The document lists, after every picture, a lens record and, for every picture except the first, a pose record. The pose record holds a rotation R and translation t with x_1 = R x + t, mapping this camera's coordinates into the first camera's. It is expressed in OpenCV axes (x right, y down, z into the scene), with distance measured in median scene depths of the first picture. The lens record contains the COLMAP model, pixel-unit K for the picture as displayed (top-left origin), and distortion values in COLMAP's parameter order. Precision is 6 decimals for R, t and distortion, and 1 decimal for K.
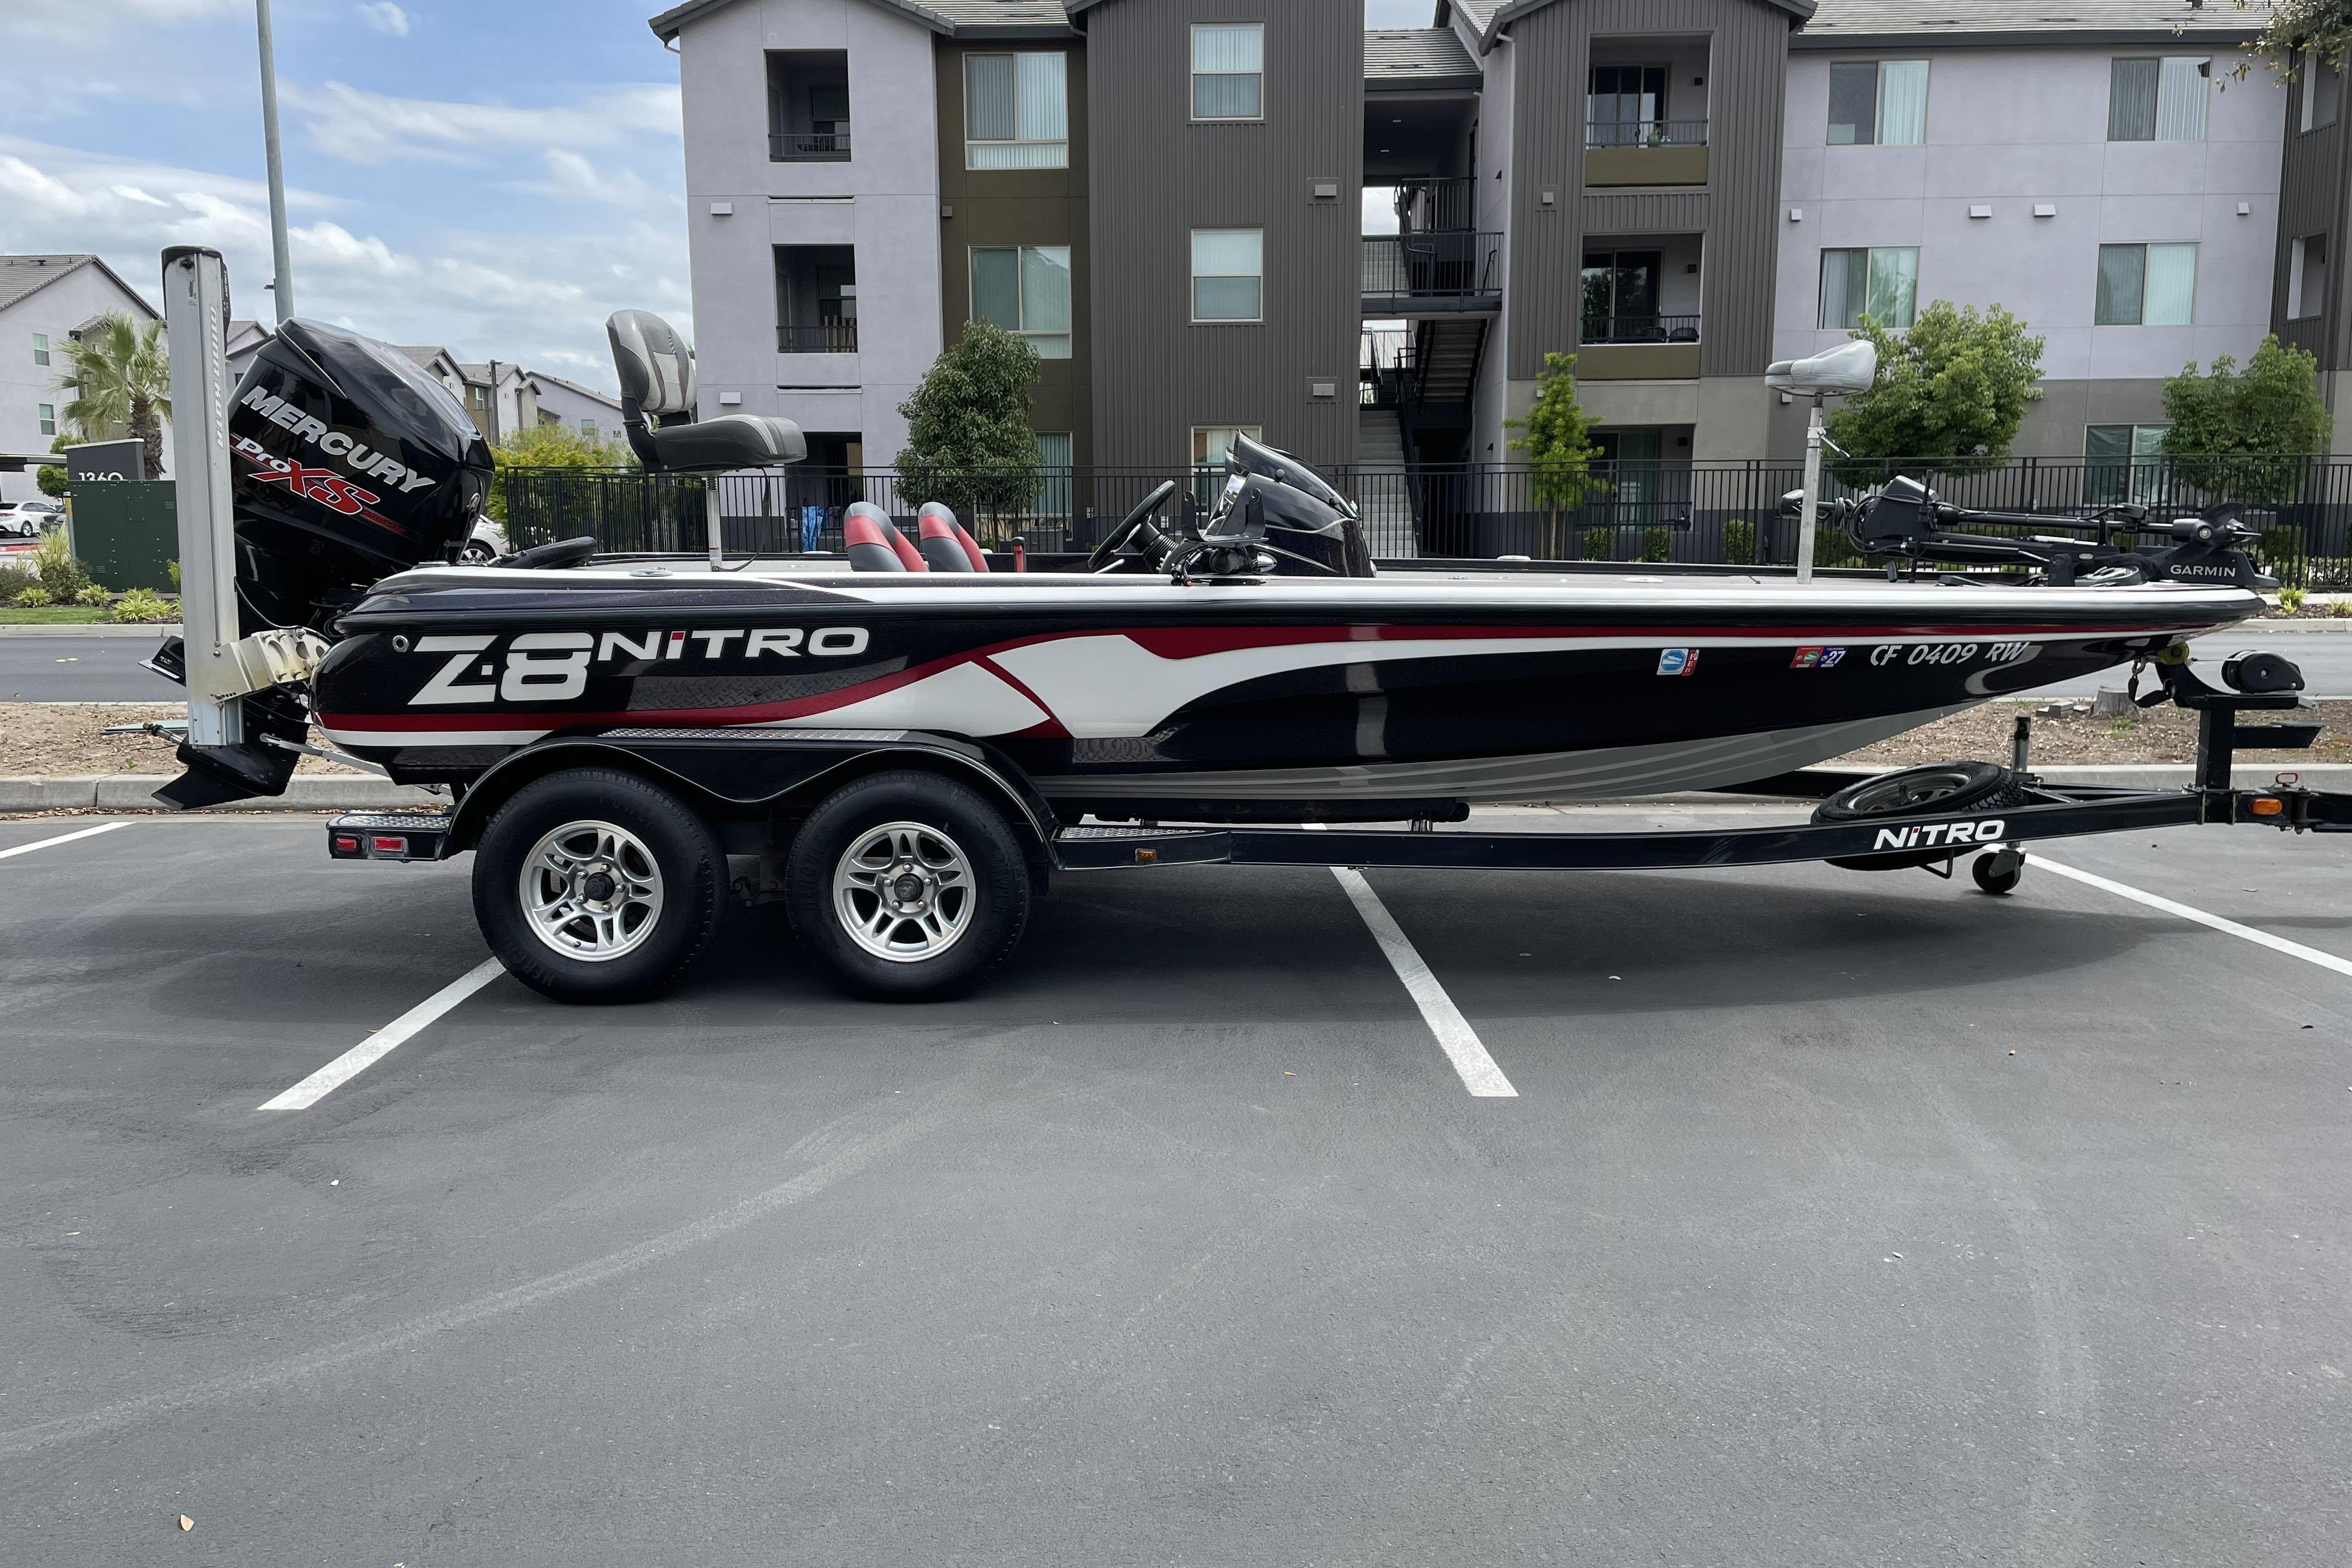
lens RADIAL K [[1804.3, 0, 1164.2], [0, 1804.3, 759.8], [0, 0, 1]] dist [0.094110, -0.129078]
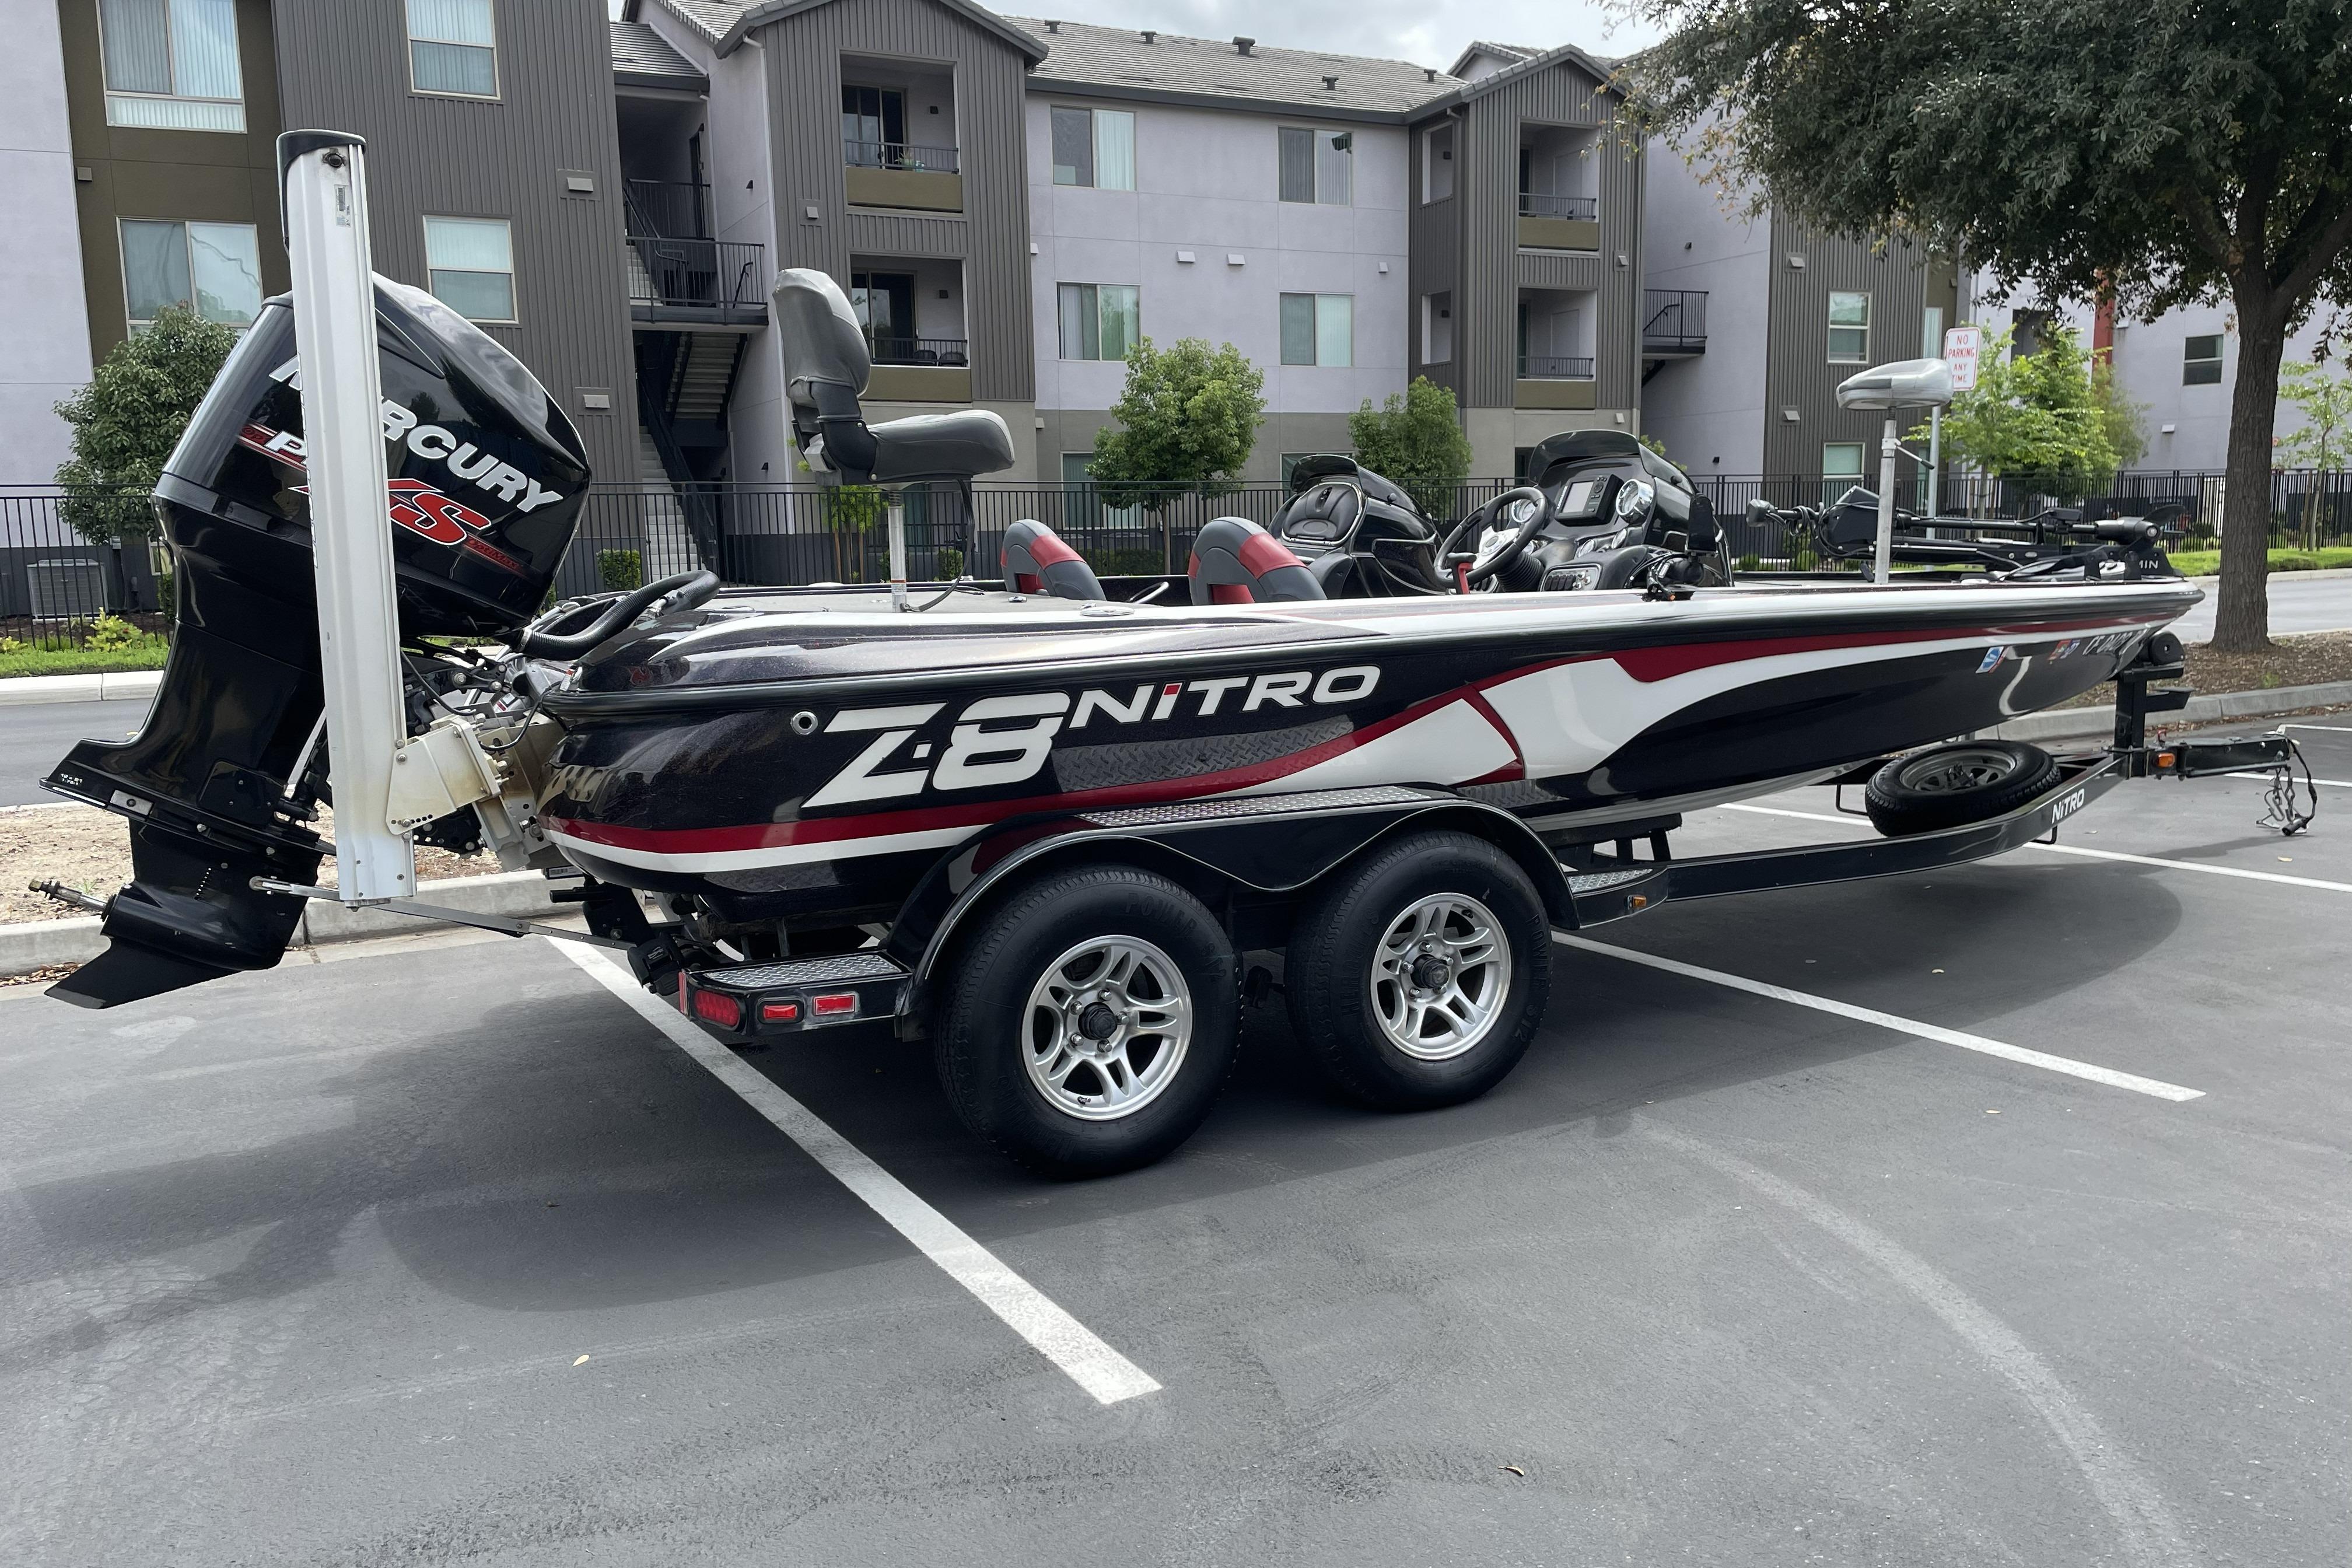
lens RADIAL K [[1799.2, 0, 1176.0], [0, 1799.2, 784.0], [0, 0, 1]] dist [0.094846, -0.144274]
pose [[0.874597, -0.080760, 0.478078, -0.539568], [0.080179, 0.996545, 0.021661, -0.037164], [-0.478175, 0.019387, 0.878050, 0.267111]]
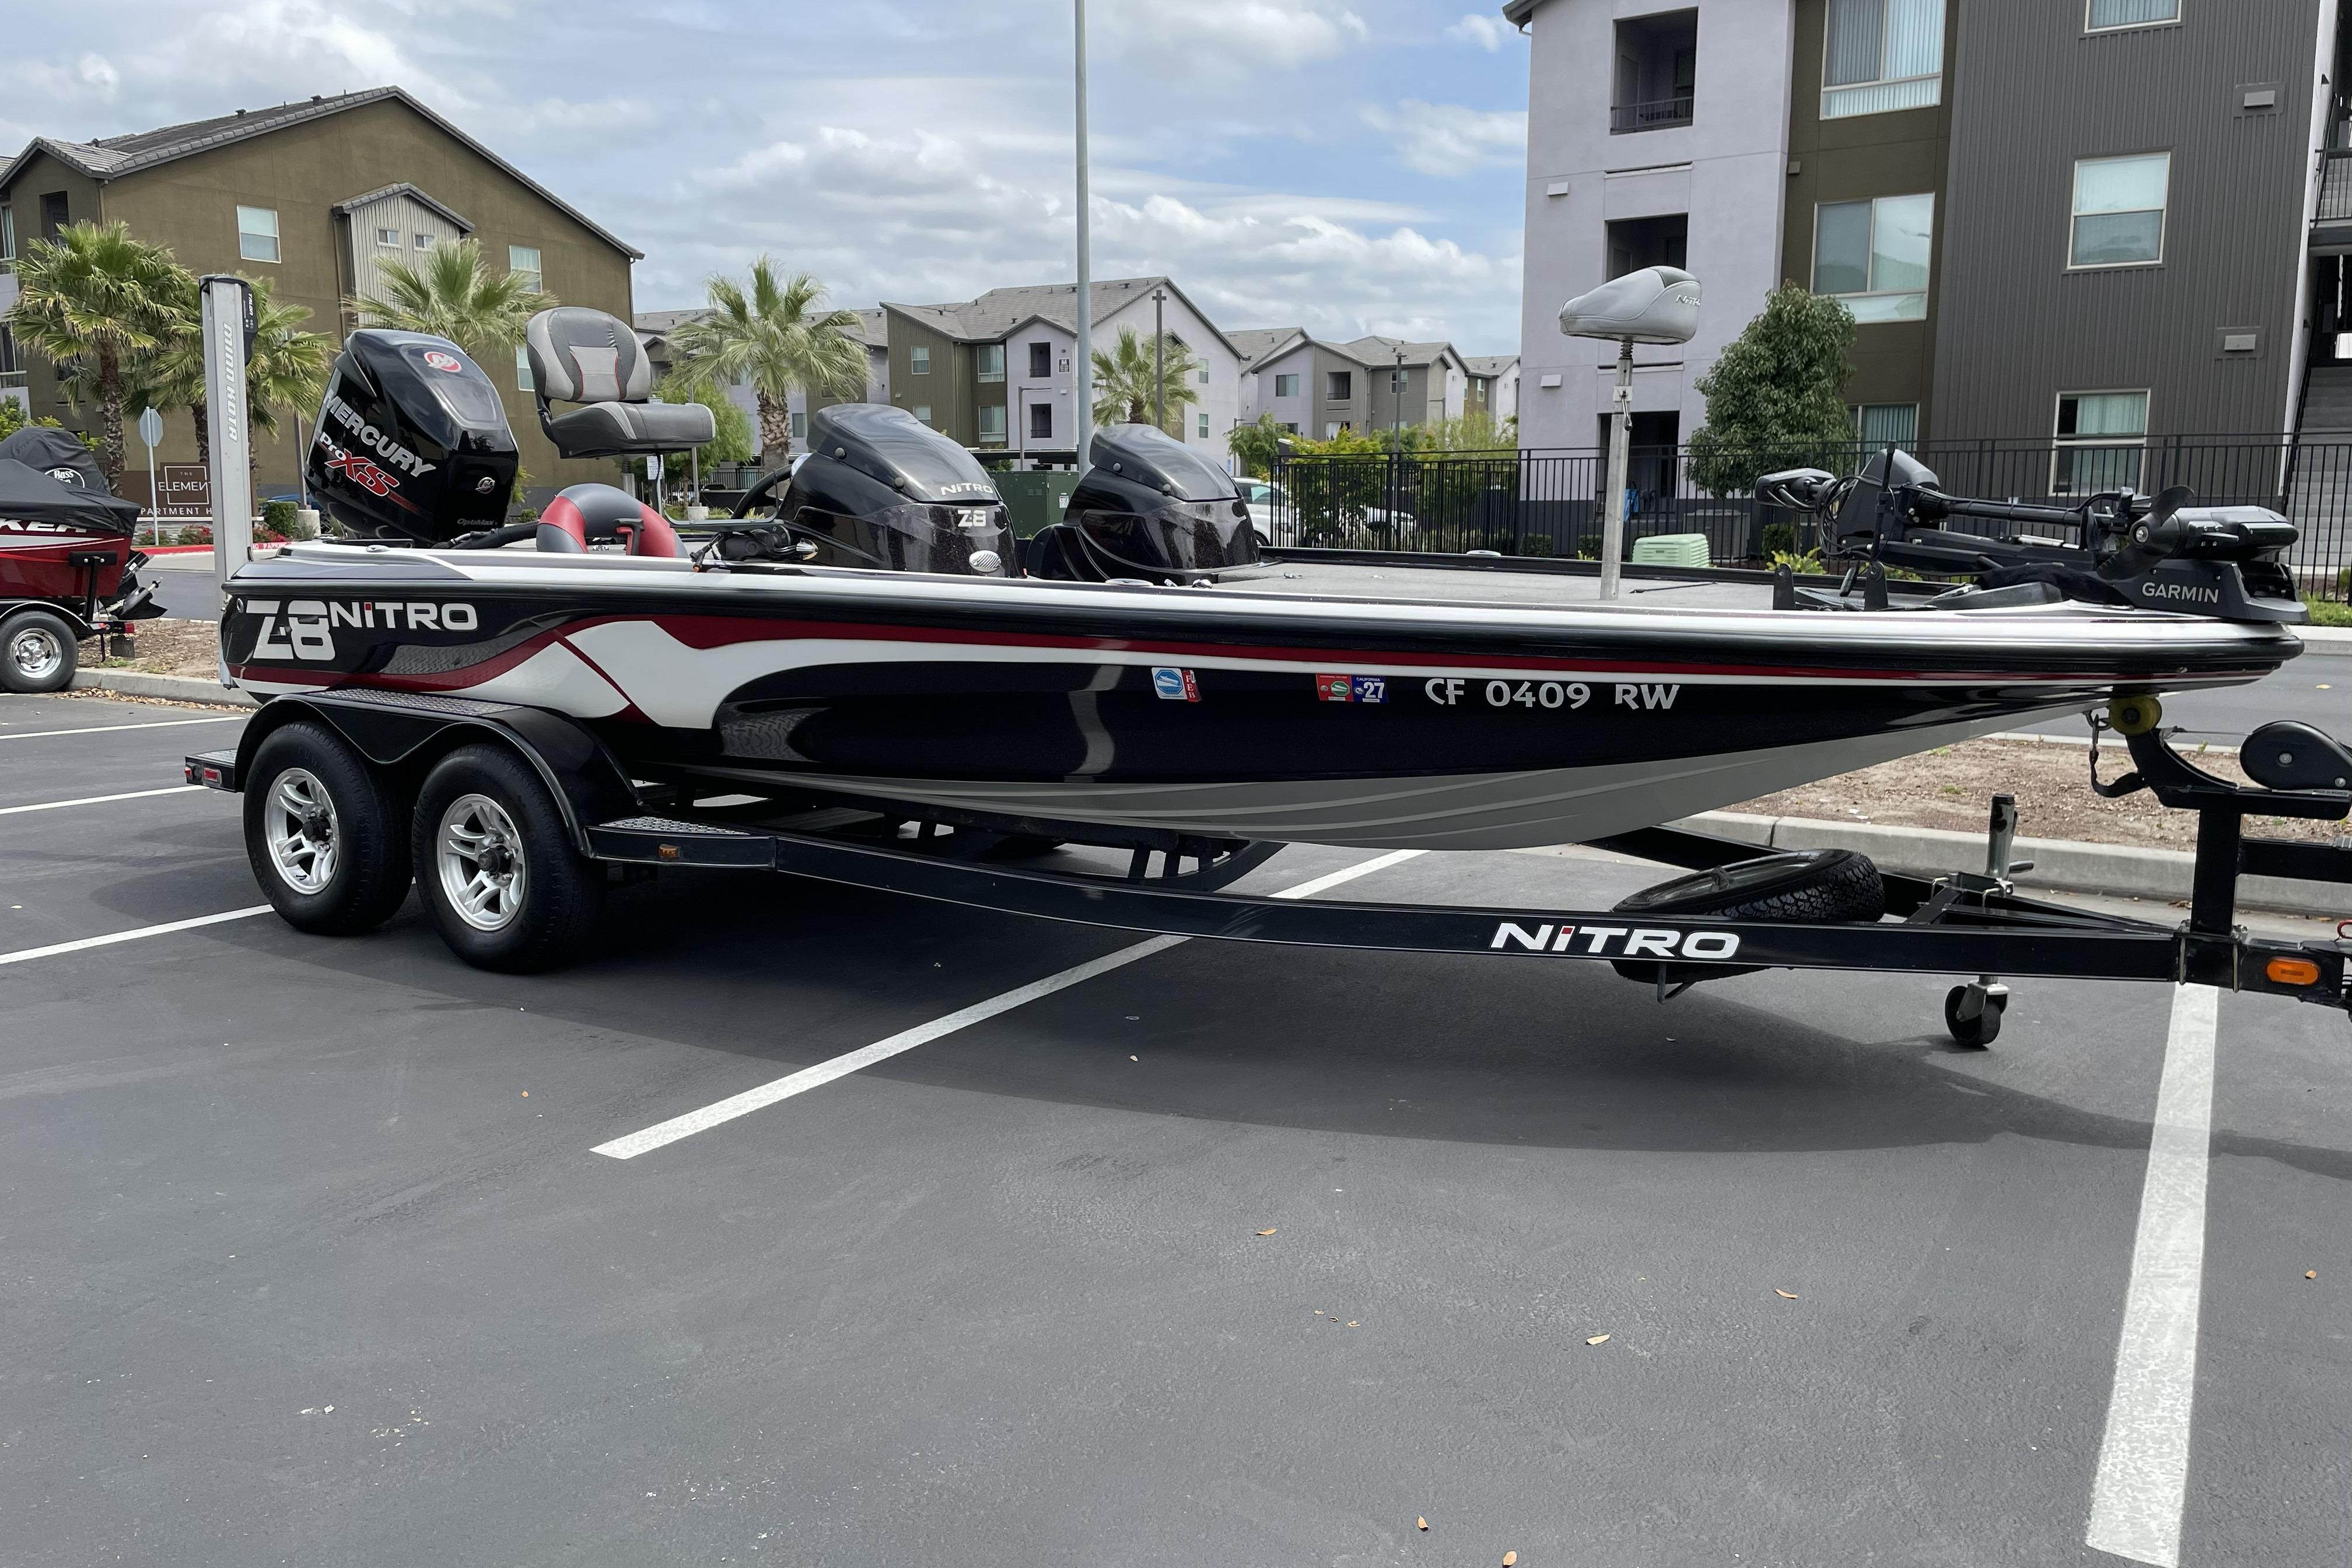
lens RADIAL K [[1804.3, 0, 1164.2], [0, 1804.3, 759.8], [0, 0, 1]] dist [0.094110, -0.129078]
pose [[0.850027, 0.078637, -0.520837, 0.603022], [-0.074195, 0.996810, 0.029410, -0.037231], [0.521488, 0.013644, 0.853149, 0.263957]]
